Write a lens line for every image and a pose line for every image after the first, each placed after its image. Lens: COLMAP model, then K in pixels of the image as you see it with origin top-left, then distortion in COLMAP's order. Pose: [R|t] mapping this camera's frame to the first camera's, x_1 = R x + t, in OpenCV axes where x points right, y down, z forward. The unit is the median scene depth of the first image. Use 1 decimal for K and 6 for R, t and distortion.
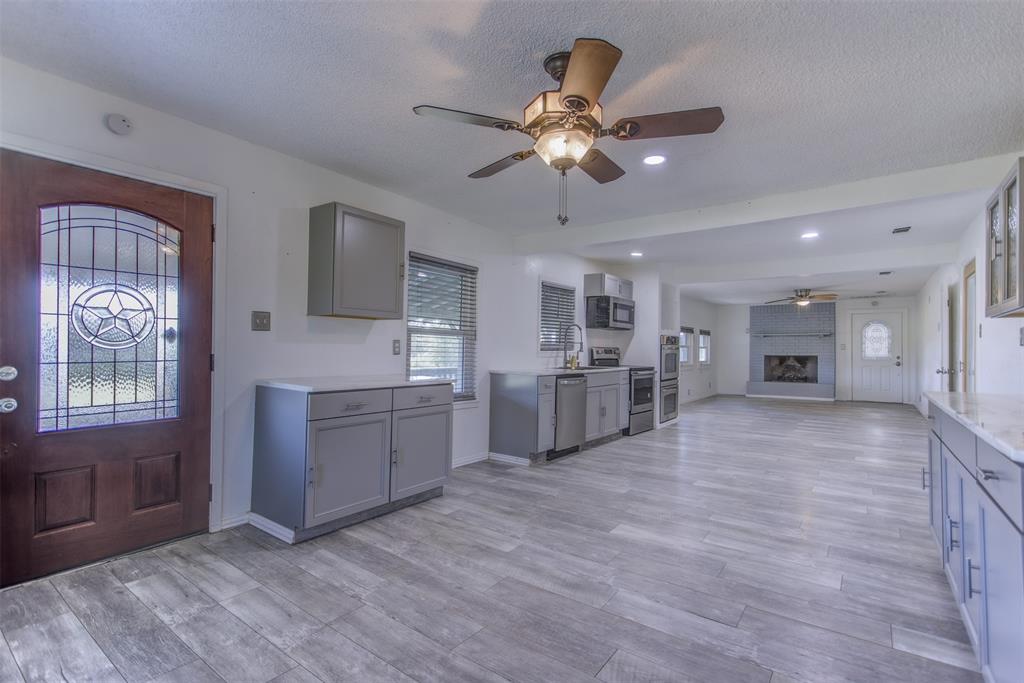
lens RADIAL K [[478.7, 0, 514.4], [0, 478.7, 345.3], [0, 0, 1]] dist [0.003288, -0.001754]
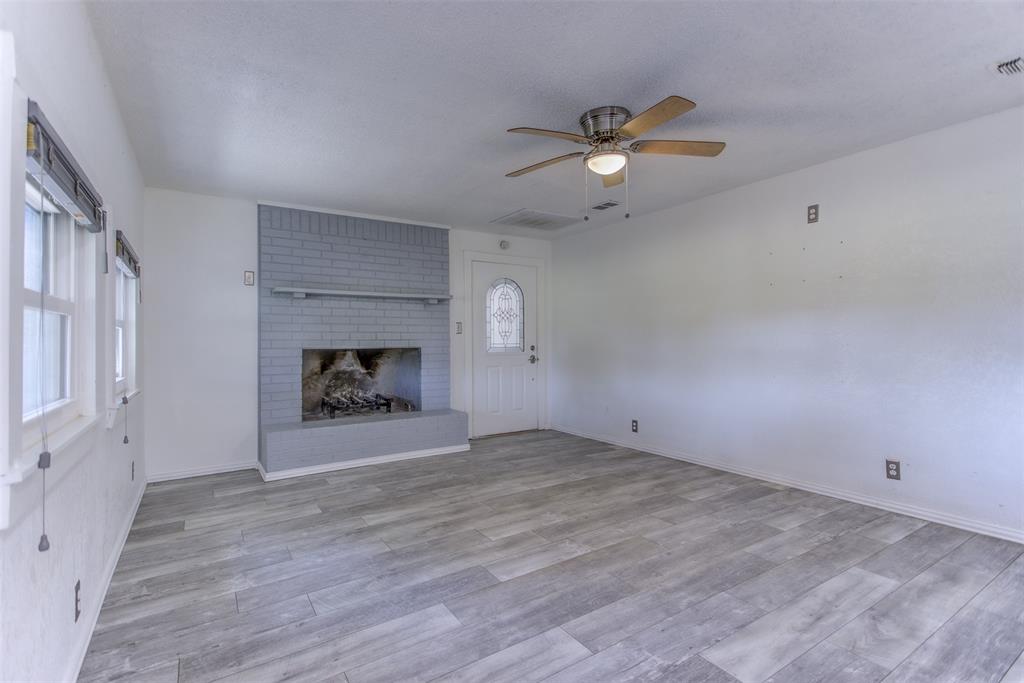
lens RADIAL K [[478.7, 0, 511.6], [0, 478.7, 342.9], [0, 0, 1]] dist [0.003288, -0.001754]
pose [[0.349290, -0.010771, 0.936953, 0.819295], [-0.001369, 0.999927, 0.012005, 0.039463], [-0.937014, -0.005476, 0.349250, 2.485696]]
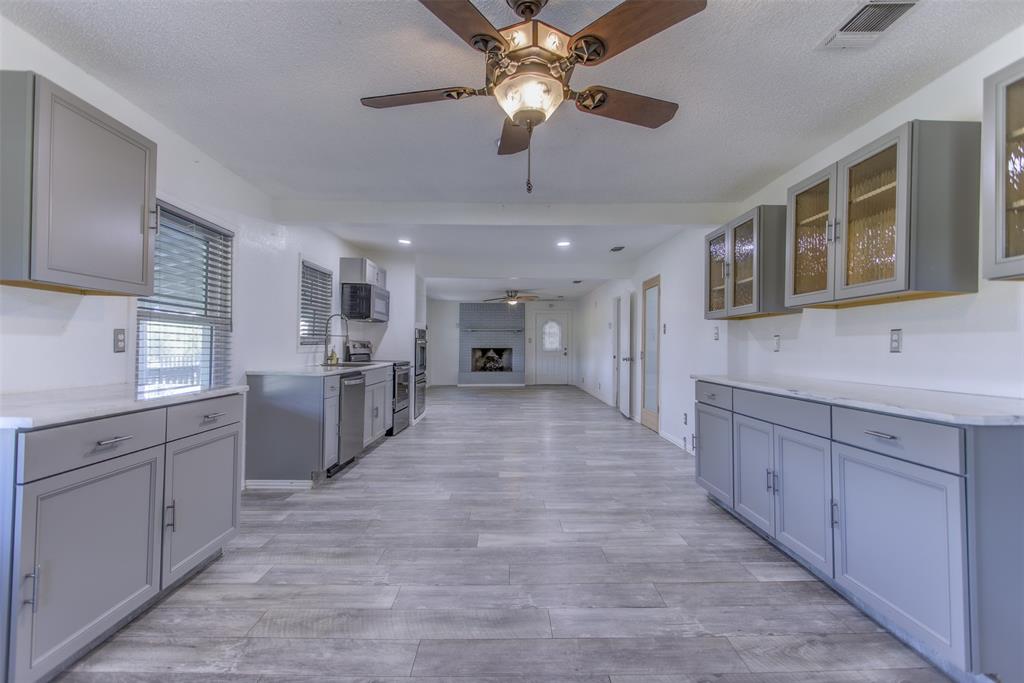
lens RADIAL K [[478.7, 0, 515.6], [0, 478.7, 344.4], [0, 0, 1]] dist [0.003288, -0.001754]
pose [[0.793138, -0.003991, 0.609028, -0.245051], [-0.003089, 0.999939, 0.010575, 0.001142], [-0.609034, -0.010269, 0.793078, 0.208762]]
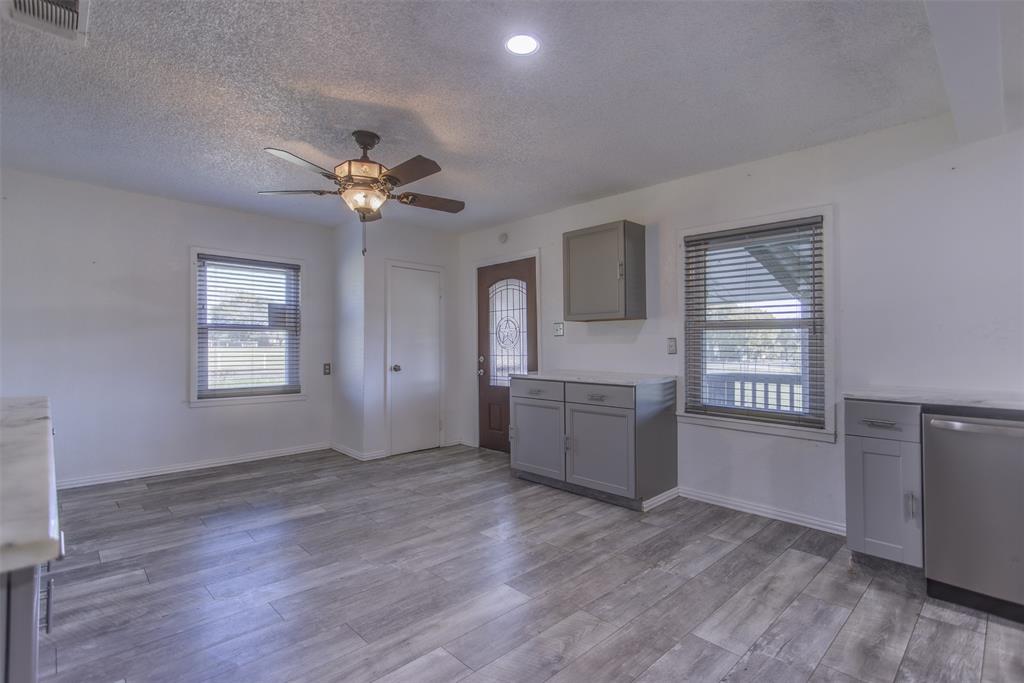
lens RADIAL K [[478.7, 0, 515.2], [0, 478.7, 343.2], [0, 0, 1]] dist [0.003288, -0.001754]
pose [[-0.163434, -0.018430, -0.986382, 0.805793], [0.005715, 0.999791, -0.019628, 0.017314], [0.986538, -0.008845, -0.163294, 0.963354]]
